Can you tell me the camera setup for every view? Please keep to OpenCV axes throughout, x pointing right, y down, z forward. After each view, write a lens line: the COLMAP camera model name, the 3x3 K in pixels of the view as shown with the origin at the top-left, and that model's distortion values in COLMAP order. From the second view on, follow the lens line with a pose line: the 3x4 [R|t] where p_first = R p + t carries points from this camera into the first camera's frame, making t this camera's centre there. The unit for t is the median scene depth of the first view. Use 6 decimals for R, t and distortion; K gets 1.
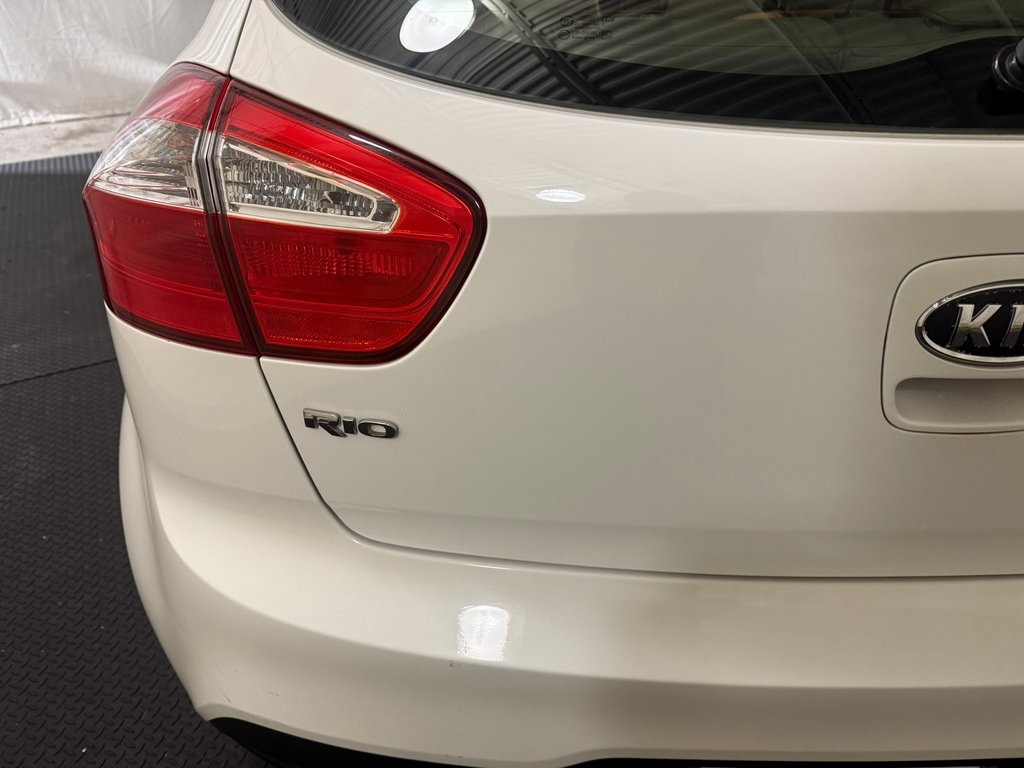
lens RADIAL K [[730.4, 0, 515.8], [0, 730.4, 384.5], [0, 0, 1]] dist [-0.000156, -0.005236]
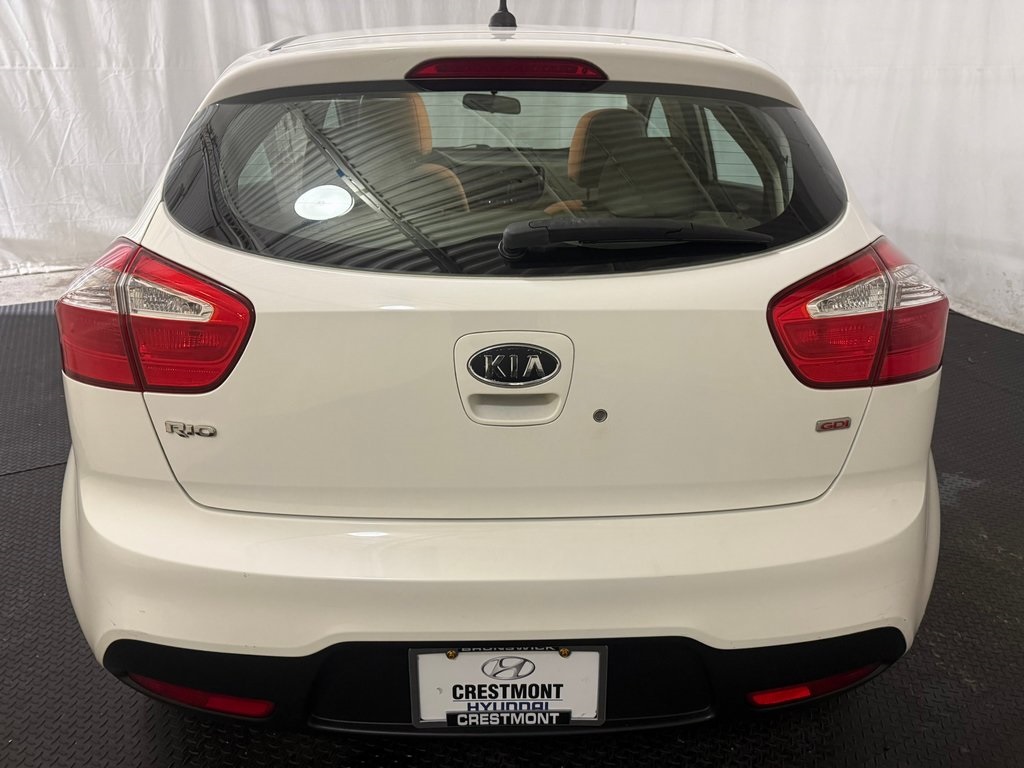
lens RADIAL K [[716.6, 0, 506.8], [0, 716.6, 387.9], [0, 0, 1]] dist [0.002913, -0.003733]
pose [[0.999670, 0.002026, 0.025613, 0.183453], [0.002863, 0.981894, -0.189408, 0.106112], [-0.025533, 0.189418, 0.981564, -0.280128]]
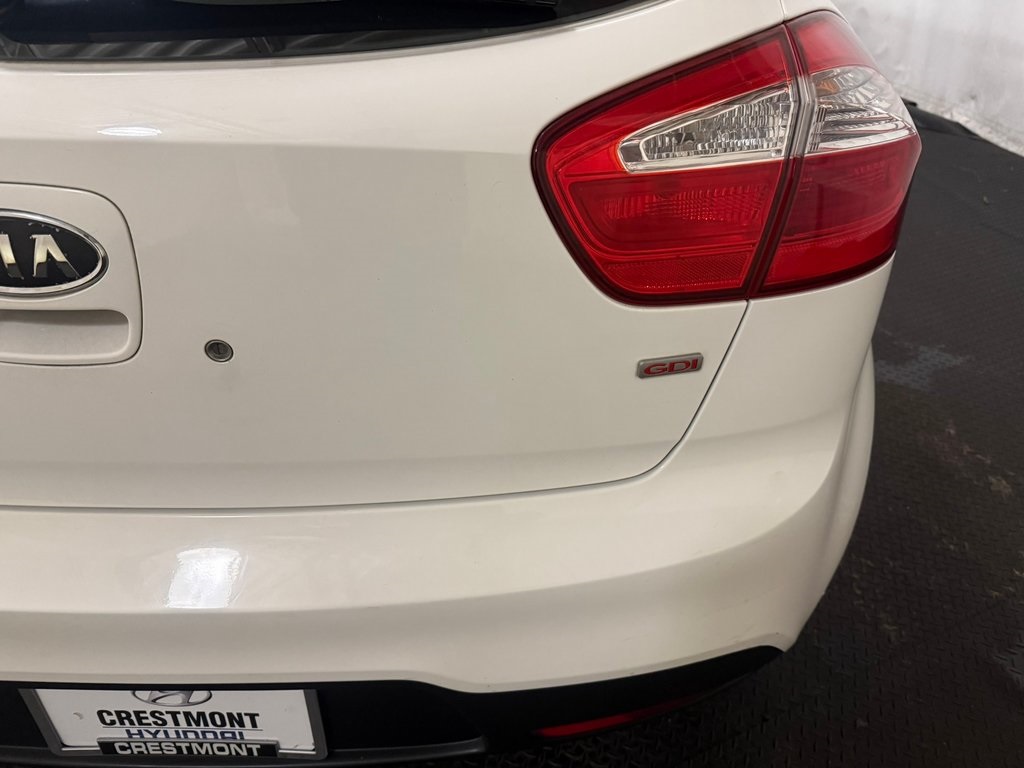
lens RADIAL K [[732.0, 0, 507.4], [0, 732.0, 390.9], [0, 0, 1]] dist [0.004438, -0.009454]
pose [[0.999042, 0.026760, 0.034618, 0.402919], [-0.028892, 0.997620, 0.062613, 0.007032], [-0.032860, -0.063553, 0.997437, -0.013635]]
